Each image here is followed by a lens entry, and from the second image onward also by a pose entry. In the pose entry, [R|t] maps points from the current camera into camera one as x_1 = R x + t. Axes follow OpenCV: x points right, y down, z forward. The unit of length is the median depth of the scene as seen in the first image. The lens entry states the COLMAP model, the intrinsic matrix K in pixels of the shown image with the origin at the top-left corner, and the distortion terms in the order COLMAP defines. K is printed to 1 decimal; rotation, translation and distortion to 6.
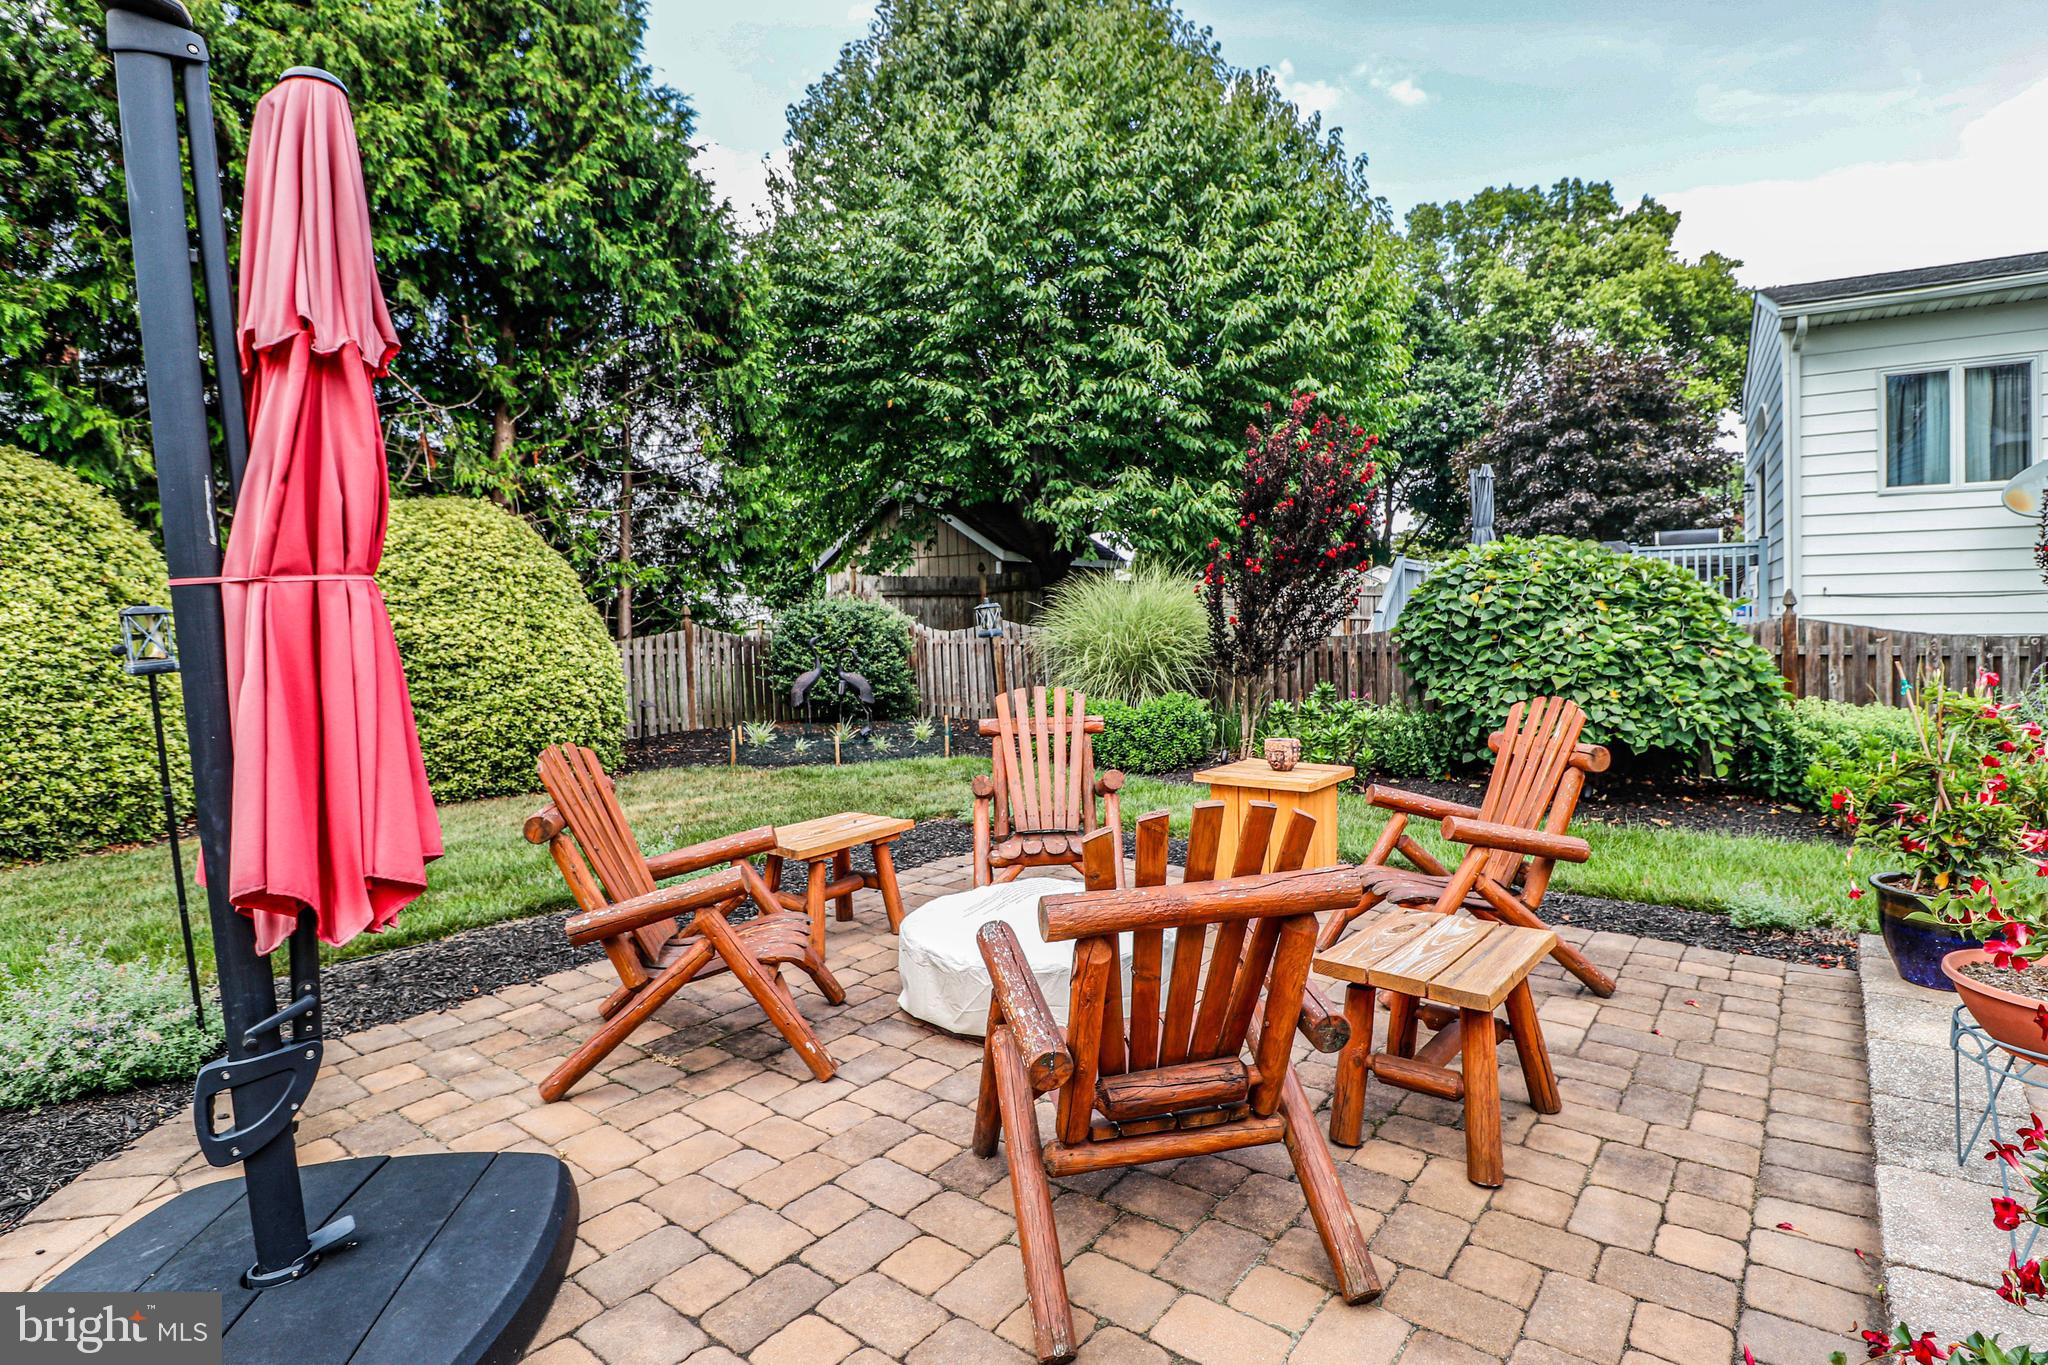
lens RADIAL K [[1024.7, 0, 1024.0], [0, 1024.7, 682.5], [0, 0, 1]] dist [-0.018180, -0.000647]
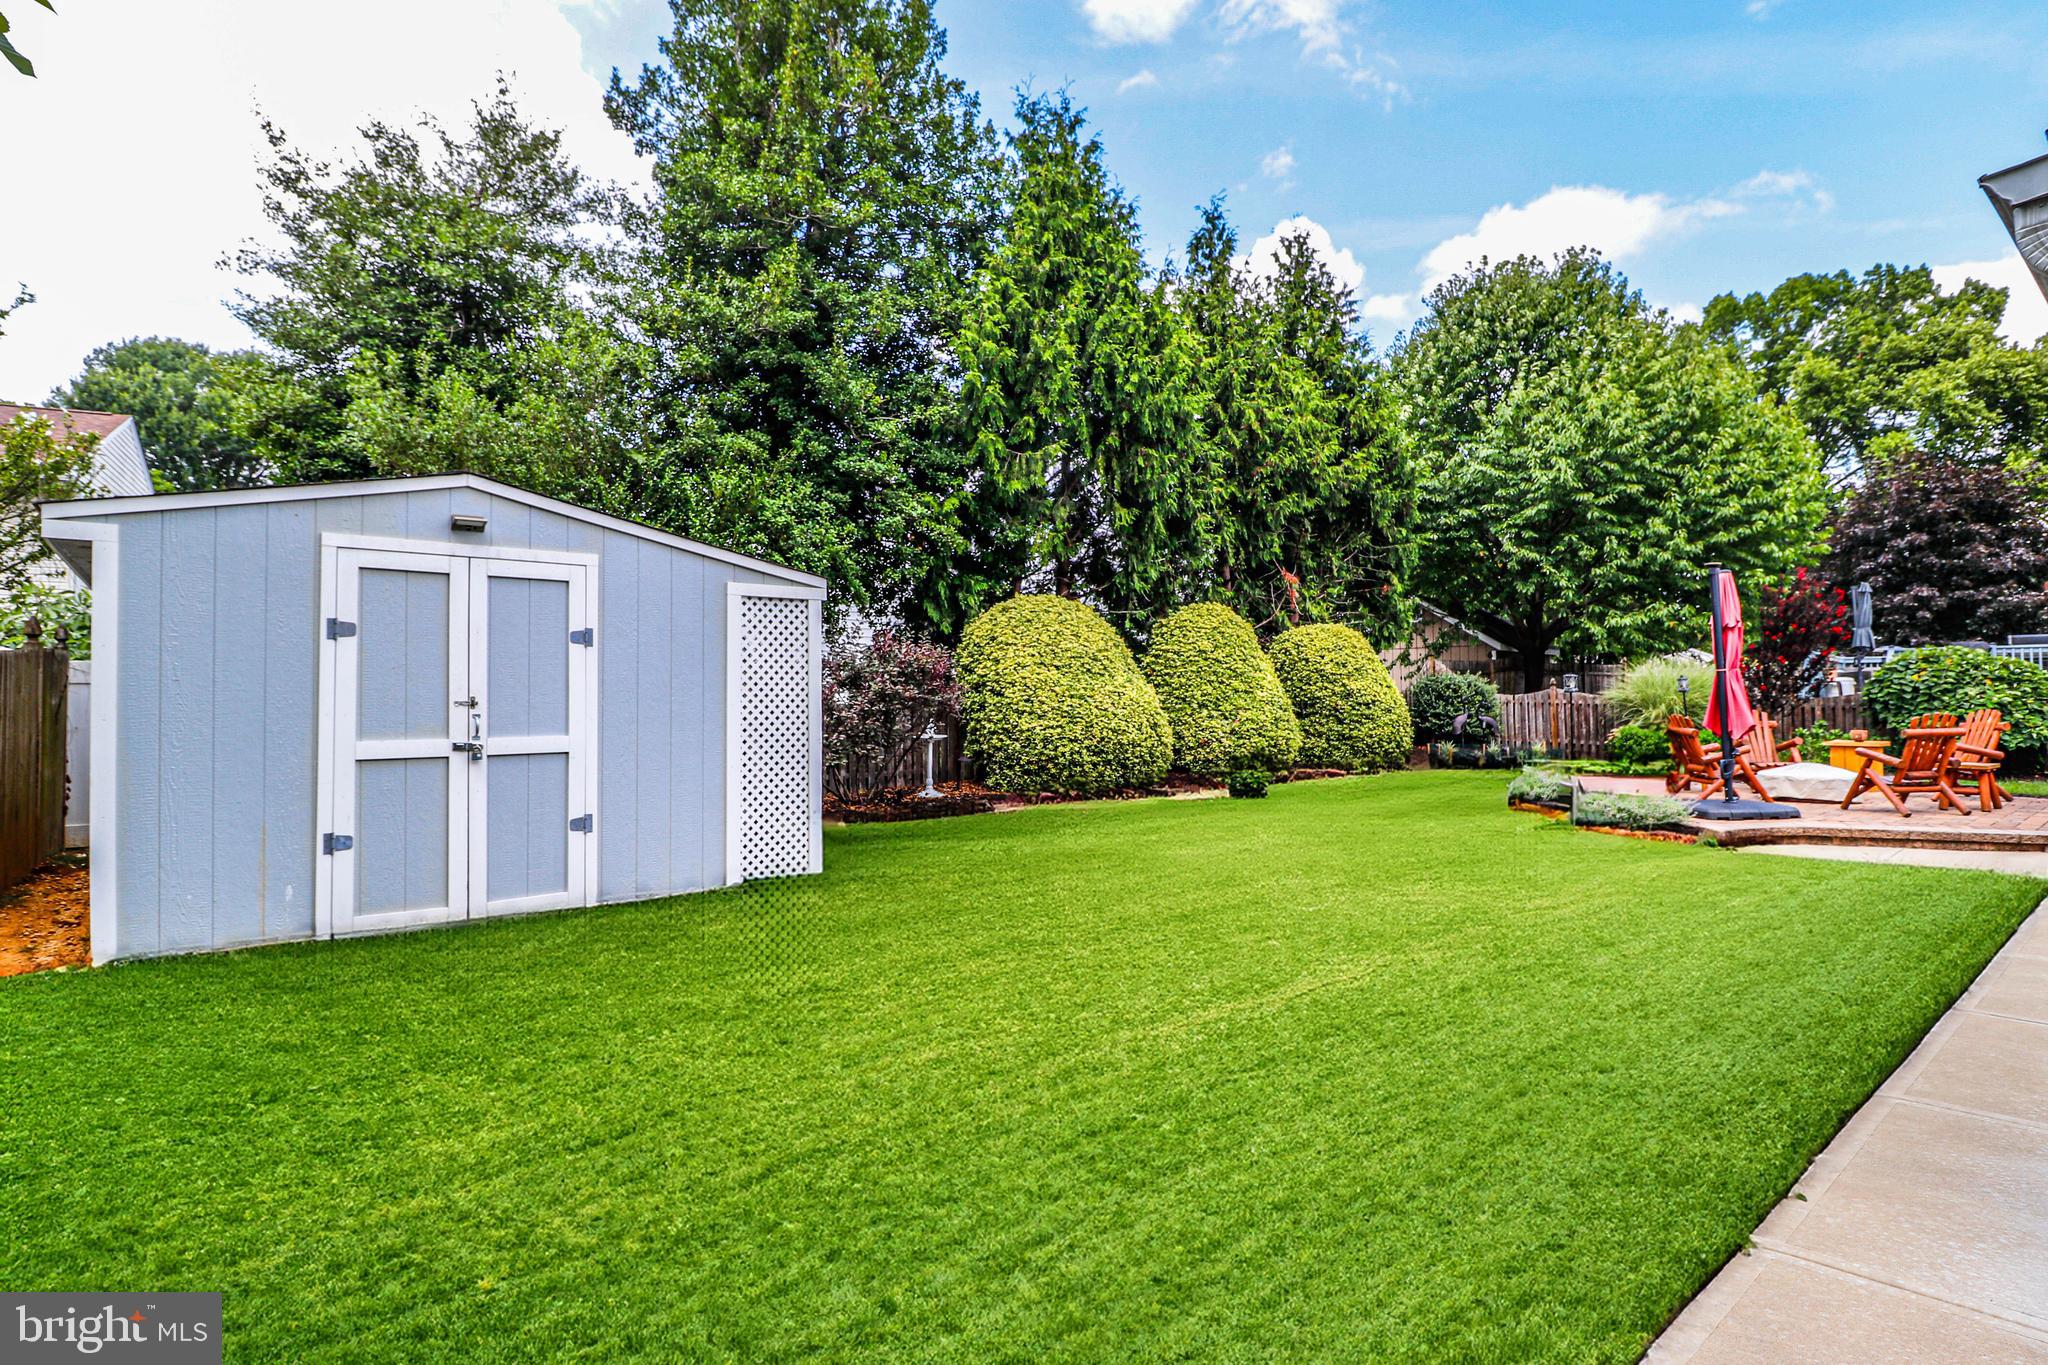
lens RADIAL K [[992.3, 0, 1025.2], [0, 992.3, 696.6], [0, 0, 1]] dist [-0.039003, 0.000051]
pose [[0.971692, 0.014291, -0.235820, -0.371272], [-0.028544, 0.997958, -0.057135, 0.051495], [0.234522, 0.062249, 0.970116, -0.564804]]
